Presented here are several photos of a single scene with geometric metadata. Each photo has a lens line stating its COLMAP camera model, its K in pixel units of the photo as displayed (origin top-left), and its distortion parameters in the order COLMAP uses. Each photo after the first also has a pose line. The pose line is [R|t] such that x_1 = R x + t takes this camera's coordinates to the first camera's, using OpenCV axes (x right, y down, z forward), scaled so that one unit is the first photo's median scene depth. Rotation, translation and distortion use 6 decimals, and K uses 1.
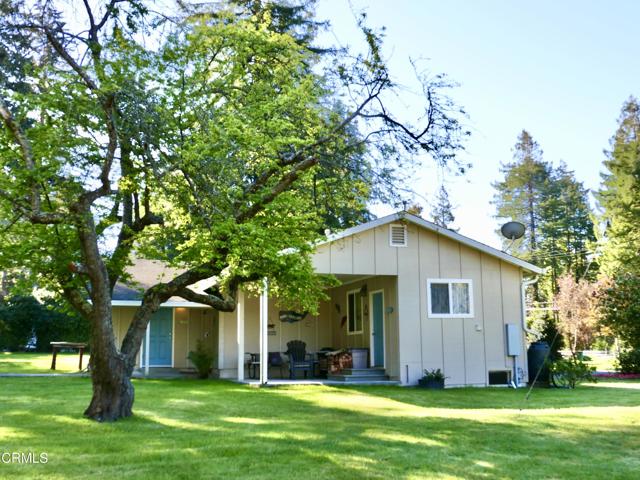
lens RADIAL K [[774.1, 0, 320.0], [0, 774.1, 240.0], [0, 0, 1]] dist [0.013759, 0.003826]
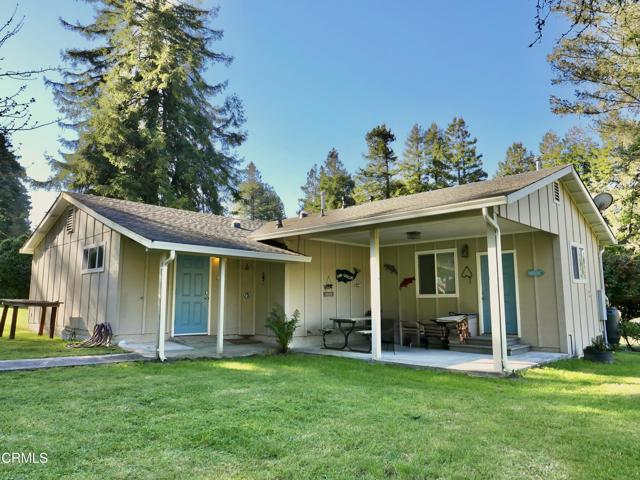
lens RADIAL K [[464.0, 0, 320.0], [0, 464.0, 240.0], [0, 0, 1]] dist [-0.007409, -0.001106]
pose [[0.877324, 0.072116, 0.474448, -0.328992], [-0.080459, 0.996754, -0.002727, 0.059861], [-0.473105, -0.035781, 0.880279, 0.527447]]
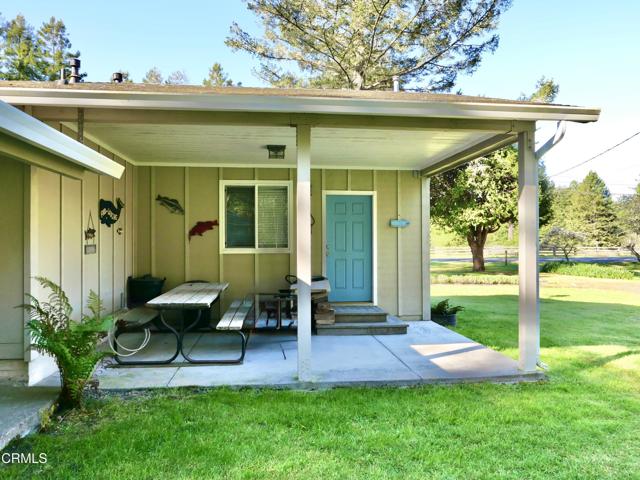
lens RADIAL K [[464.0, 0, 320.0], [0, 464.0, 240.0], [0, 0, 1]] dist [-0.007409, -0.001106]
pose [[0.182123, 0.014682, 0.983166, -0.289978], [-0.152425, 0.988223, 0.013478, 0.091389], [-0.971390, -0.152314, 0.182216, 0.819738]]
